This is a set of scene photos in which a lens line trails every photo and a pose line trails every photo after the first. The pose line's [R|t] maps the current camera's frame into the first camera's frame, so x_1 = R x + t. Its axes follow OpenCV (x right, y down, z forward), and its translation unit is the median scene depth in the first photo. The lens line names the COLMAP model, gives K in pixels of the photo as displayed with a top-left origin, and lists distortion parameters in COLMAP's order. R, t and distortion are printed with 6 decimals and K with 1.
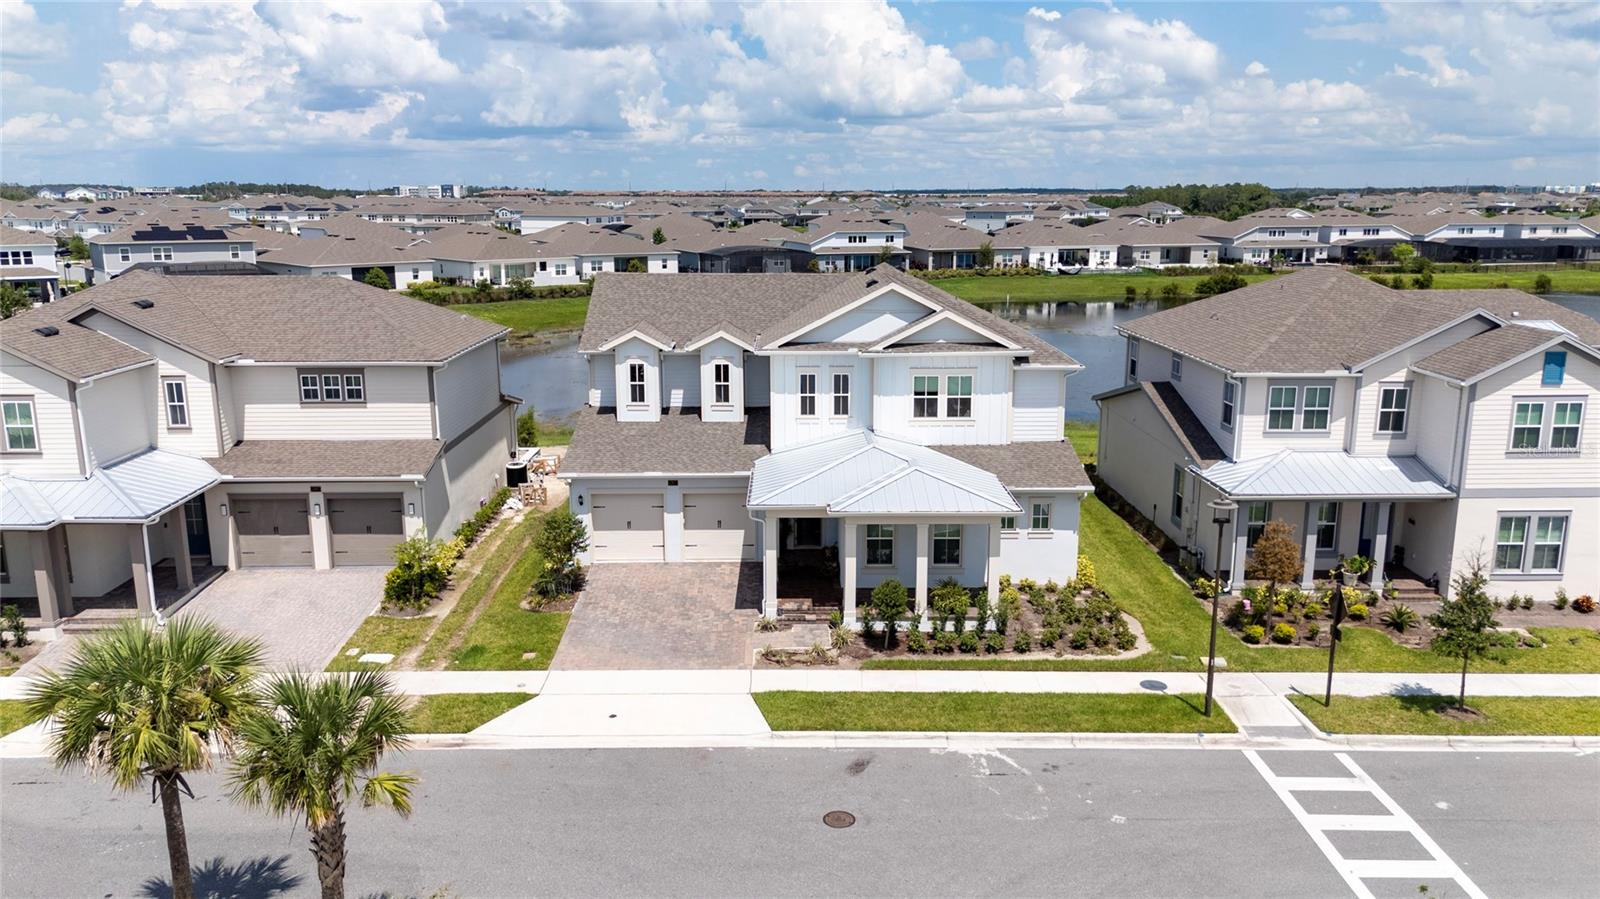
lens RADIAL K [[1177.5, 0, 800.0], [0, 1177.5, 449.5], [0, 0, 1]] dist [0.074366, -0.081799]
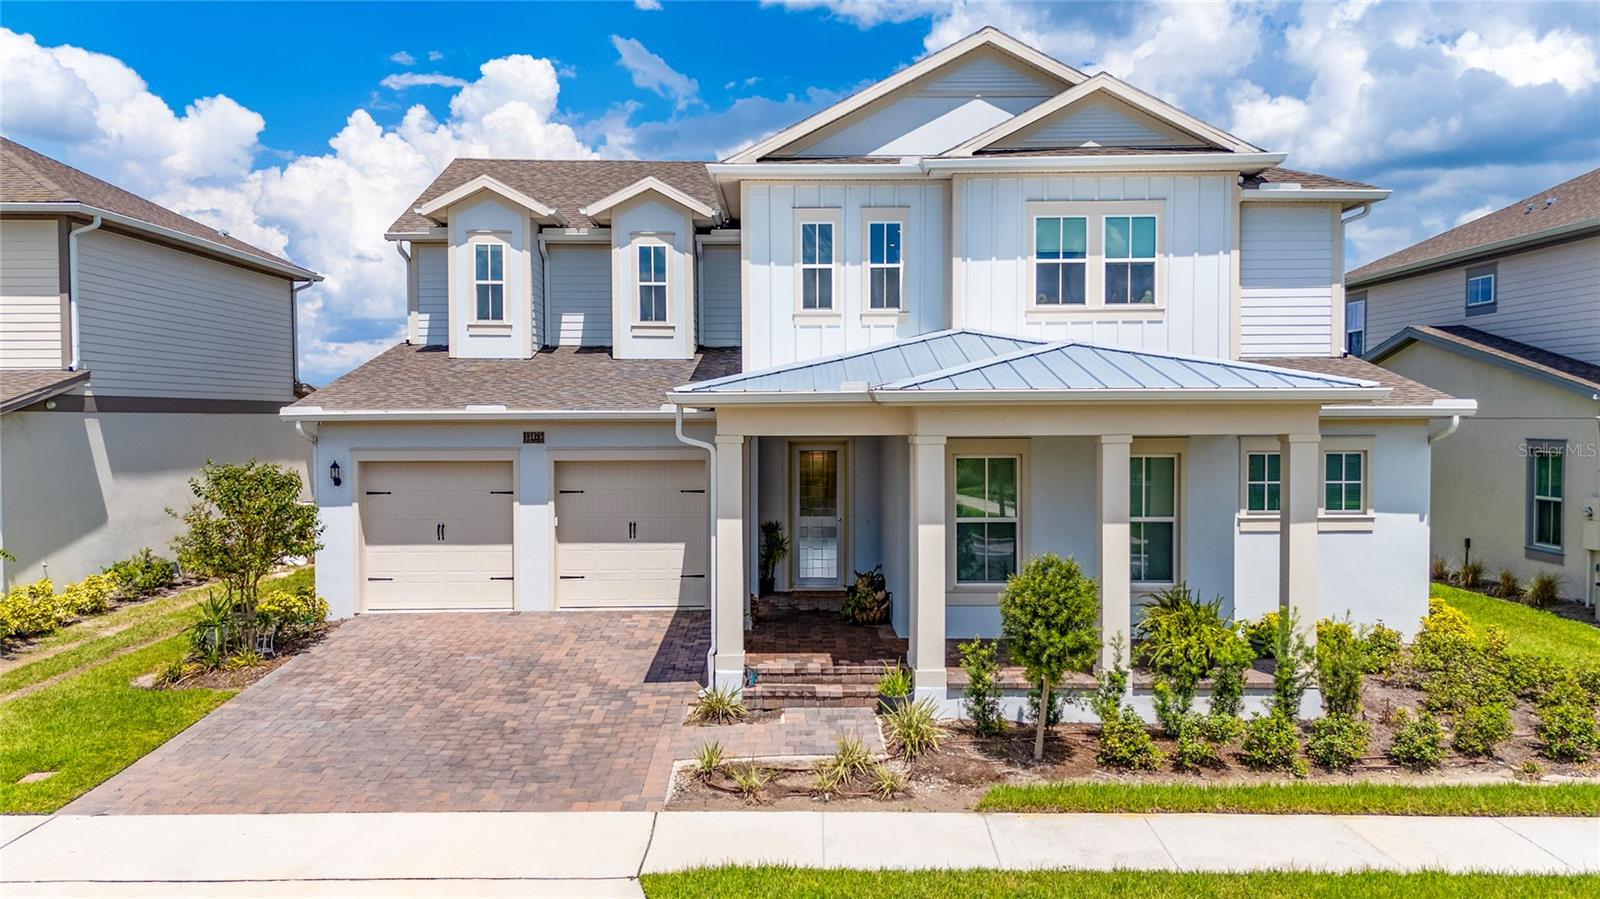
lens RADIAL K [[1184.0, 0, 800.0], [0, 1184.0, 449.5], [0, 0, 1]] dist [0.044671, -0.070233]
pose [[0.999991, -0.003085, -0.002972, 0.000691], [0.002477, 0.982461, -0.186451, 0.122461], [0.003495, 0.186442, 0.982460, 0.534110]]
